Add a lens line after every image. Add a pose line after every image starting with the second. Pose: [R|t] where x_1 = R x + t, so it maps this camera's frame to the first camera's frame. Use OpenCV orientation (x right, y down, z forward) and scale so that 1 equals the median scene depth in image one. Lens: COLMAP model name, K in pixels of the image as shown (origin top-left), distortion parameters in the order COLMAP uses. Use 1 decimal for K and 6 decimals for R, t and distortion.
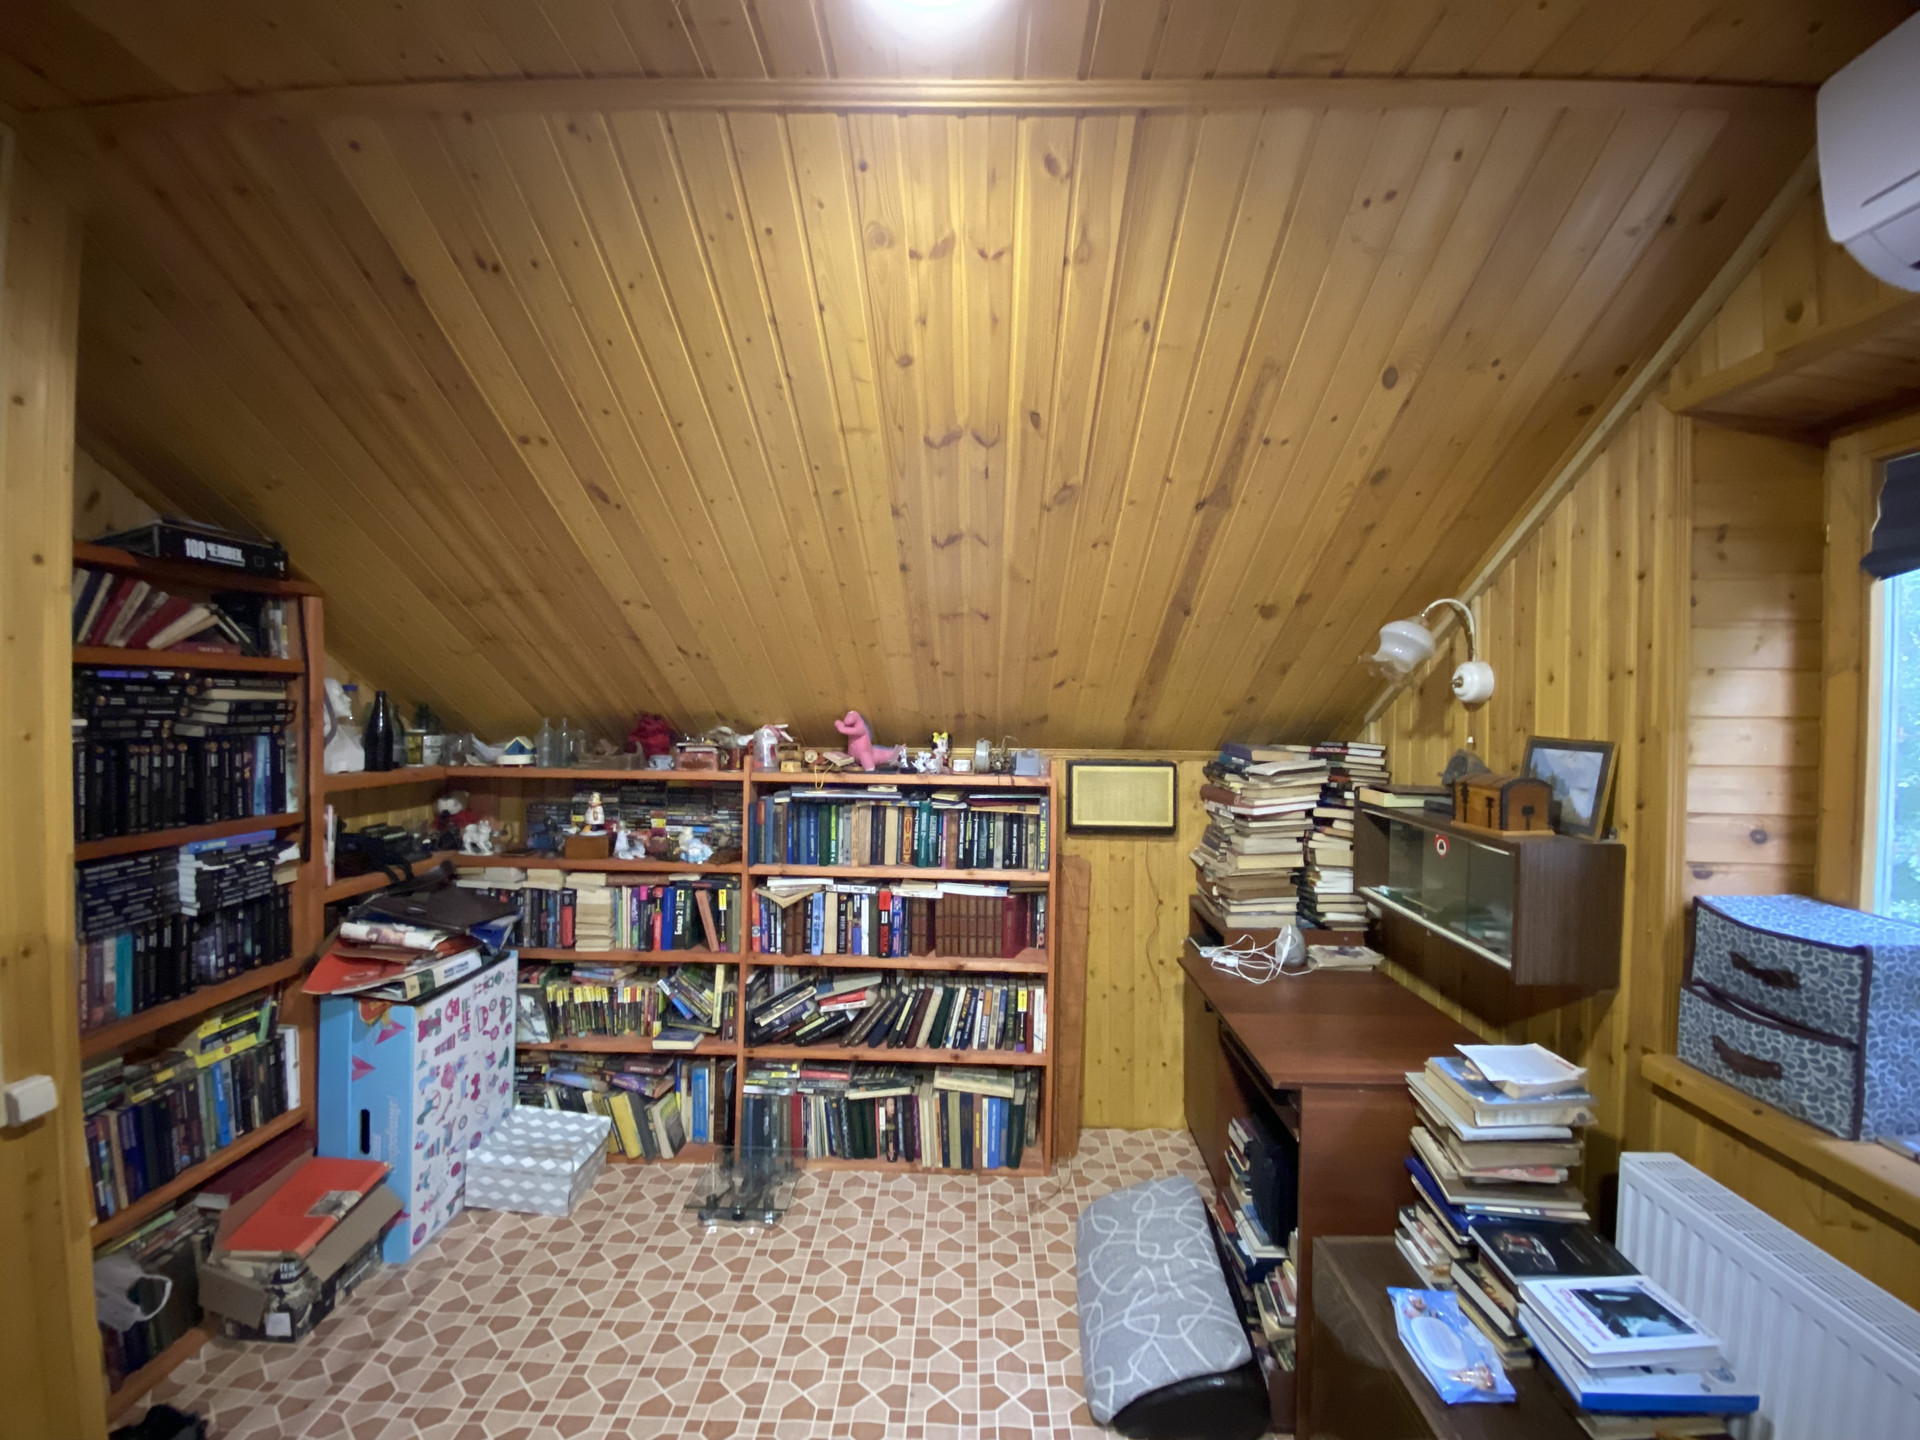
lens RADIAL K [[782.0, 0, 965.5], [0, 782.0, 710.5], [0, 0, 1]] dist [0.041793, -0.031653]
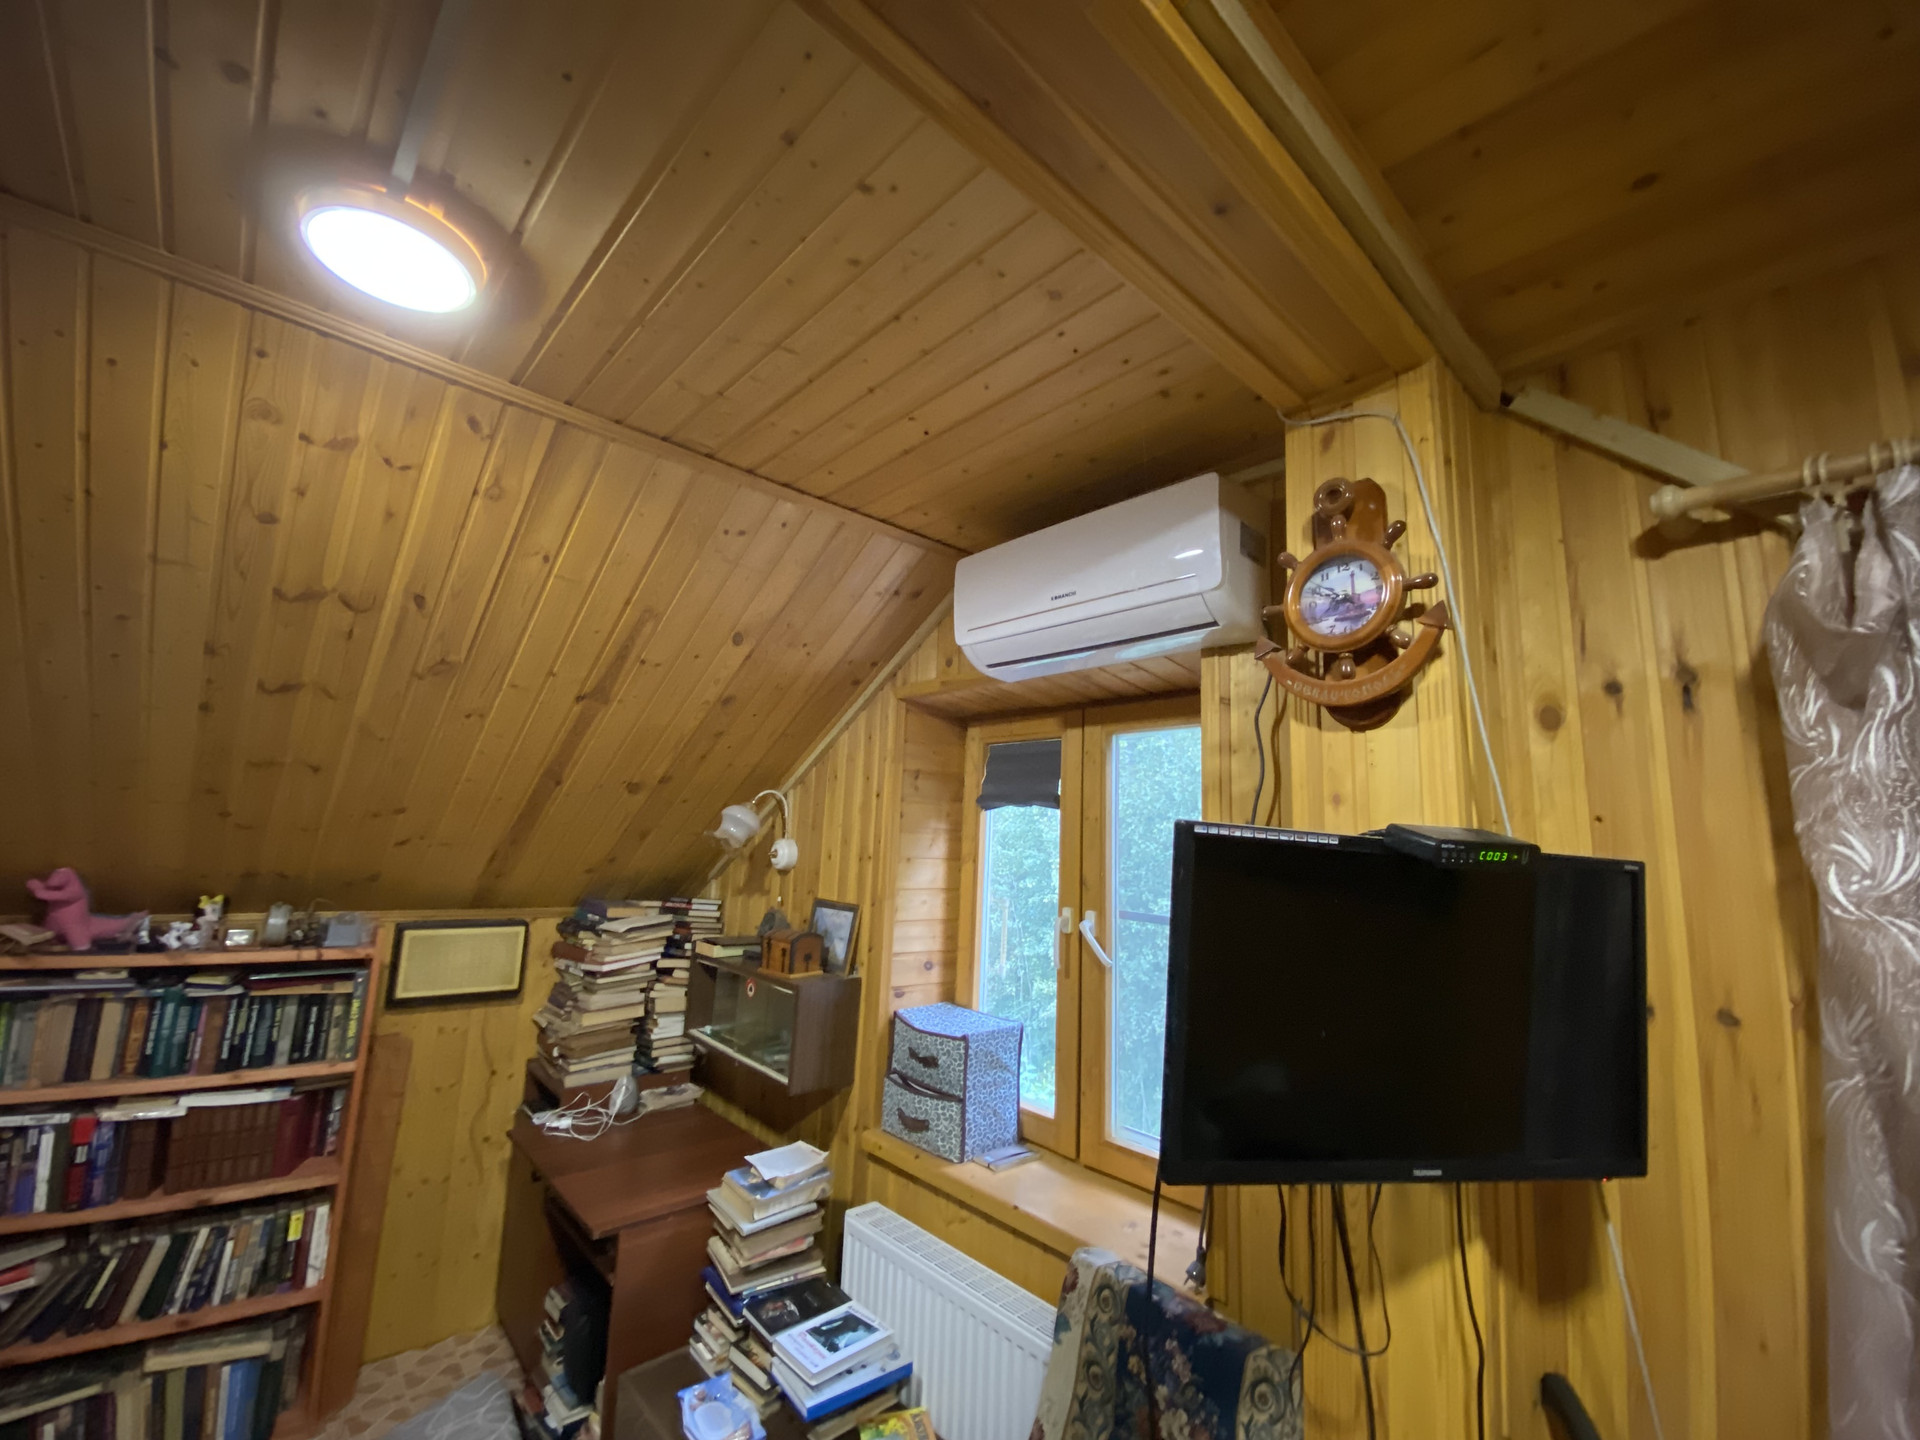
lens RADIAL K [[776.5, 0, 967.0], [0, 776.5, 707.8], [0, 0, 1]] dist [0.003151, -0.013215]
pose [[0.718734, 0.135367, 0.681981, -0.054157], [-0.023830, 0.985084, -0.170415, -0.062862], [-0.694877, 0.106232, 0.711239, -0.156753]]
